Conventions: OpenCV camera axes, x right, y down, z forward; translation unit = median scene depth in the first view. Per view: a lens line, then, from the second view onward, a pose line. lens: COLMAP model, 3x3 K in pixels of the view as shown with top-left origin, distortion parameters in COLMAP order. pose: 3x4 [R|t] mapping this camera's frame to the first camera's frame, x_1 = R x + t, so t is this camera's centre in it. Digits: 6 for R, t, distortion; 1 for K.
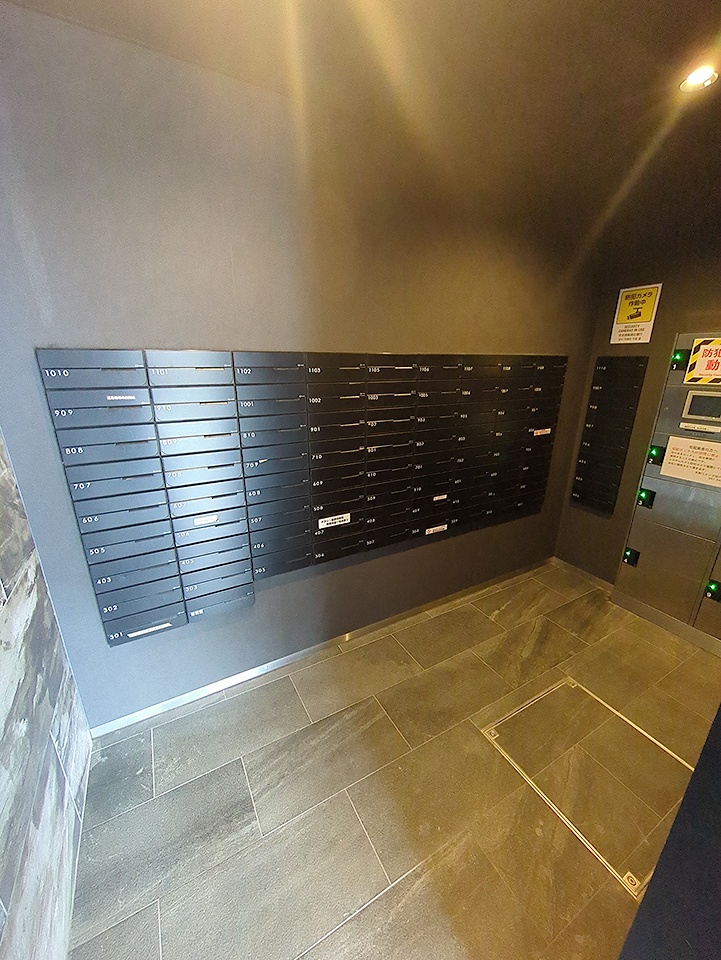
lens RADIAL K [[377.4, 0, 357.3], [0, 377.4, 480.5], [0, 0, 1]] dist [0.000221, 0.000867]
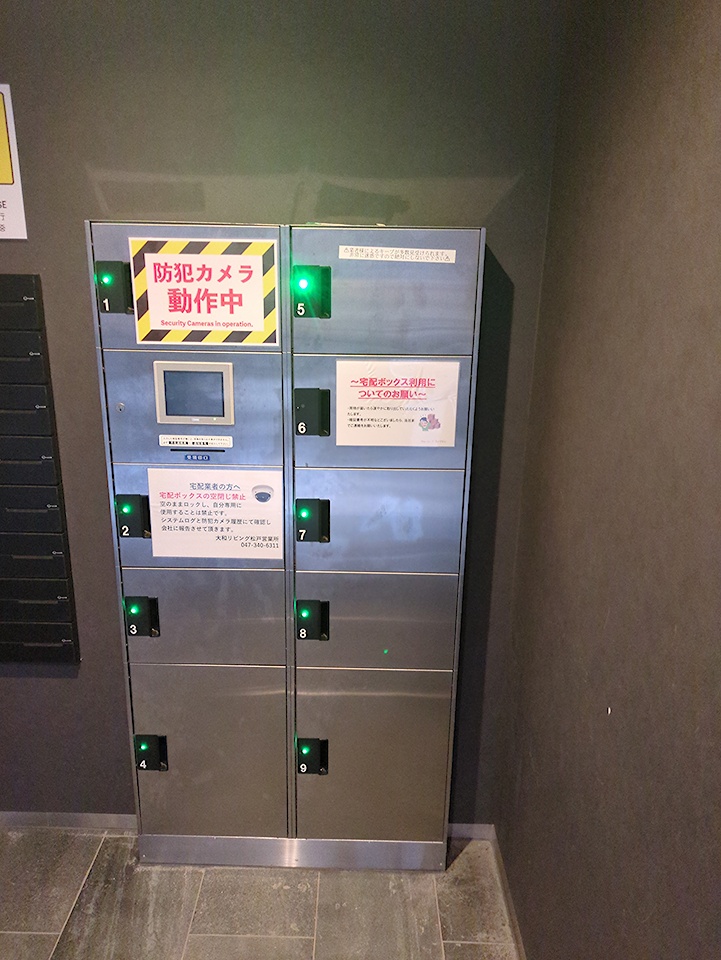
lens RADIAL K [[731.5, 0, 358.6], [0, 731.5, 480.7], [0, 0, 1]] dist [0.034861, -0.007773]
pose [[0.491680, -0.247879, 0.834750, 0.272494], [0.256175, 0.957381, 0.133404, -0.157784], [-0.832241, 0.148250, 0.534225, 0.387222]]
